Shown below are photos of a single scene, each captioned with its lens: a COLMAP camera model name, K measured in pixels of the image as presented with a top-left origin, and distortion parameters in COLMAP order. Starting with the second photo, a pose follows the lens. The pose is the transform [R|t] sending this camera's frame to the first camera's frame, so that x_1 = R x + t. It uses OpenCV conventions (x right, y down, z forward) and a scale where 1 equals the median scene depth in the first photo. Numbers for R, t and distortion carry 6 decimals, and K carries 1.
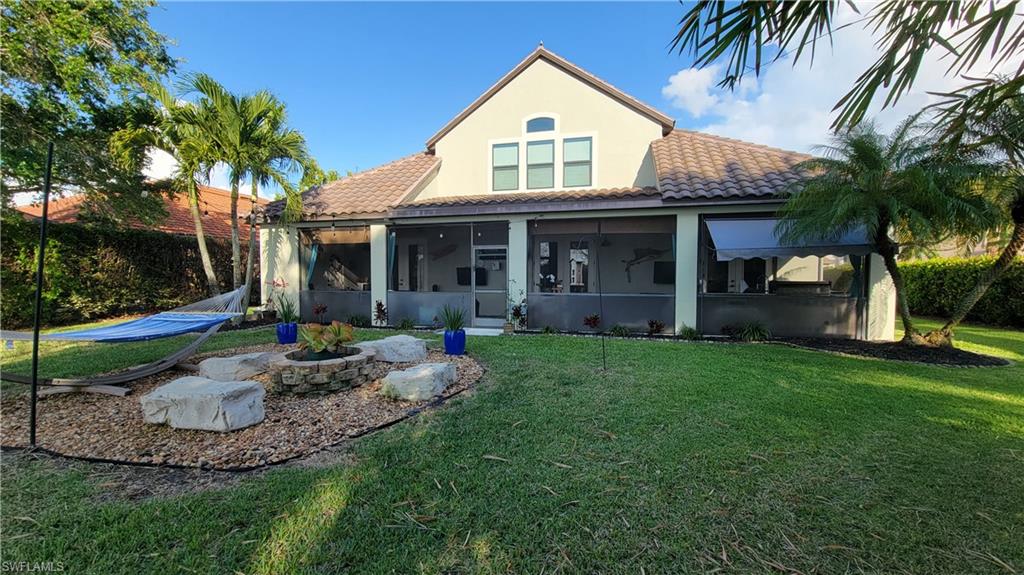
lens RADIAL K [[427.6, 0, 512.0], [0, 427.6, 287.5], [0, 0, 1]] dist [-0.029895, -0.000021]
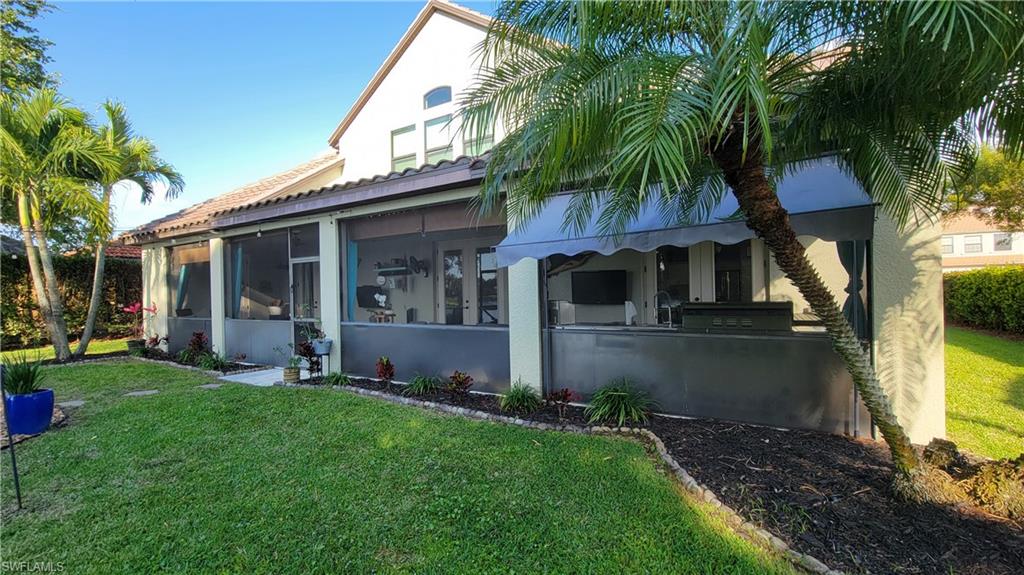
lens RADIAL K [[427.6, 0, 512.0], [0, 427.6, 287.5], [0, 0, 1]] dist [-0.029895, -0.000021]
pose [[0.969323, -0.024421, -0.244574, 0.436621], [0.017347, 0.999368, -0.031039, -0.016489], [0.245177, 0.025845, 0.969134, 0.353198]]
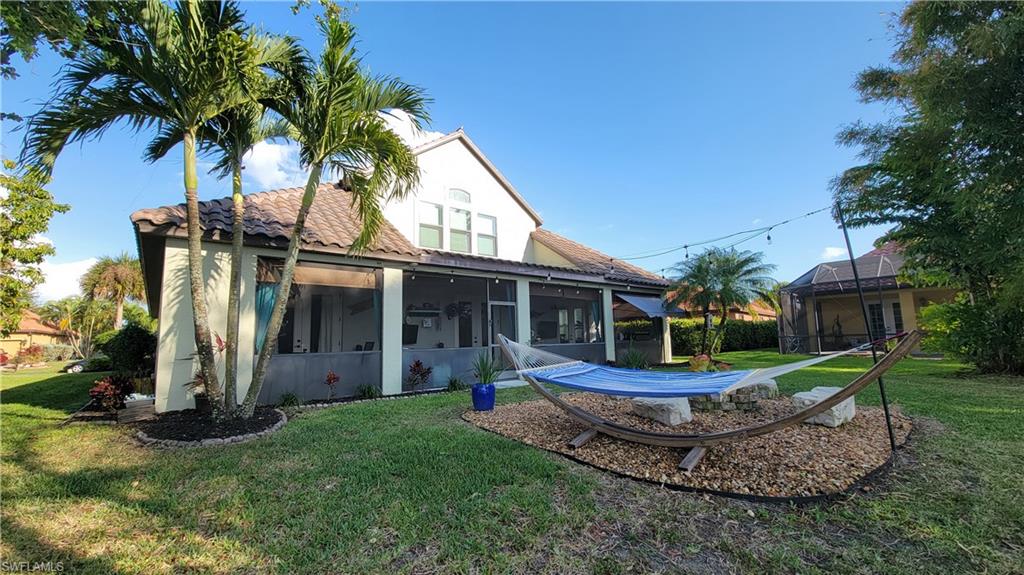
lens RADIAL K [[427.6, 0, 512.0], [0, 427.6, 287.5], [0, 0, 1]] dist [-0.029895, -0.000021]
pose [[0.549699, 0.084361, 0.831092, -0.867263], [0.051007, 0.989642, -0.134192, 0.011193], [-0.833804, 0.116156, 0.539702, 0.367753]]
